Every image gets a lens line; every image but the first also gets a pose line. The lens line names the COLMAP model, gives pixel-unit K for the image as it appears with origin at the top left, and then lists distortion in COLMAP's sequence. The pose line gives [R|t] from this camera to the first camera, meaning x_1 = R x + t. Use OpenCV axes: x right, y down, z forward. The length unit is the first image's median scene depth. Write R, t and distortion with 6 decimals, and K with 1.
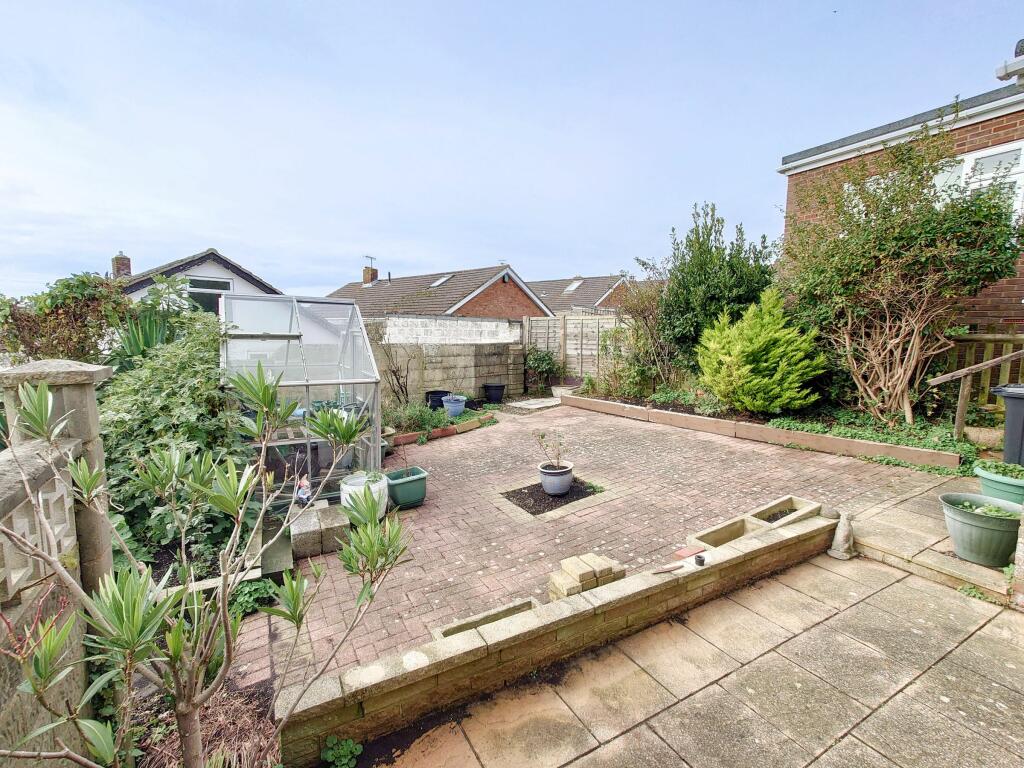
lens RADIAL K [[433.1, 0, 519.2], [0, 433.1, 383.4], [0, 0, 1]] dist [0.009082, -0.000035]
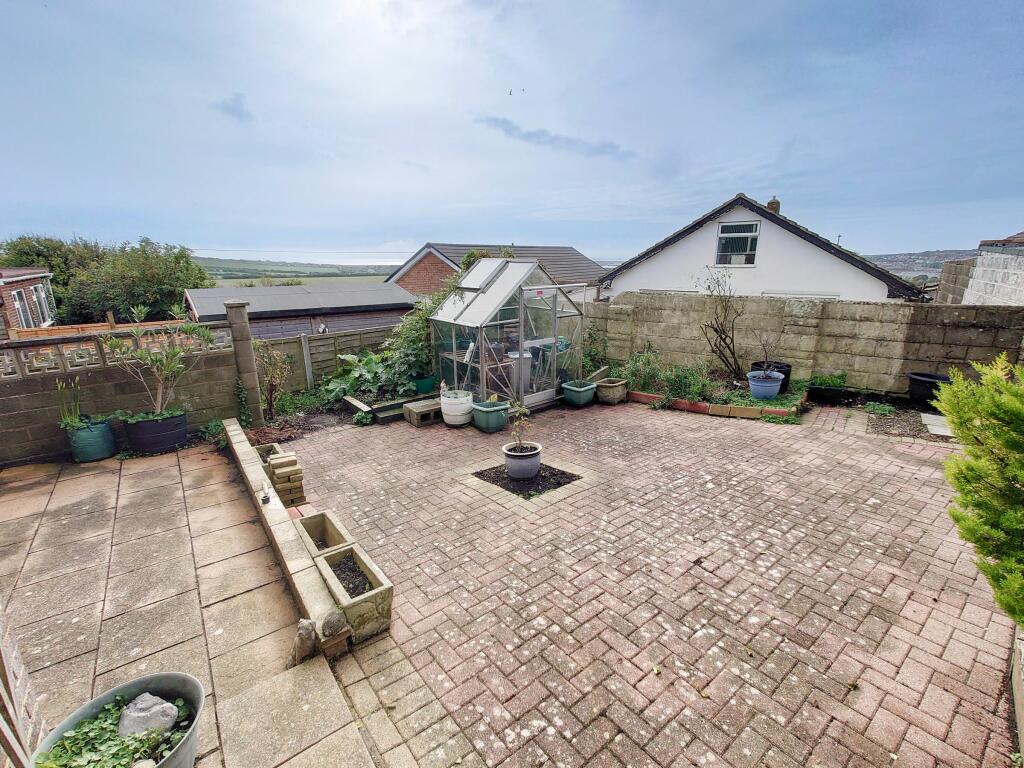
lens RADIAL K [[433.1, 0, 519.2], [0, 433.1, 383.4], [0, 0, 1]] dist [0.009082, -0.000035]
pose [[0.195130, 0.255188, -0.946997, 0.926121], [-0.109955, 0.965162, 0.237427, -0.161210], [0.974594, 0.057798, 0.216391, 0.797790]]
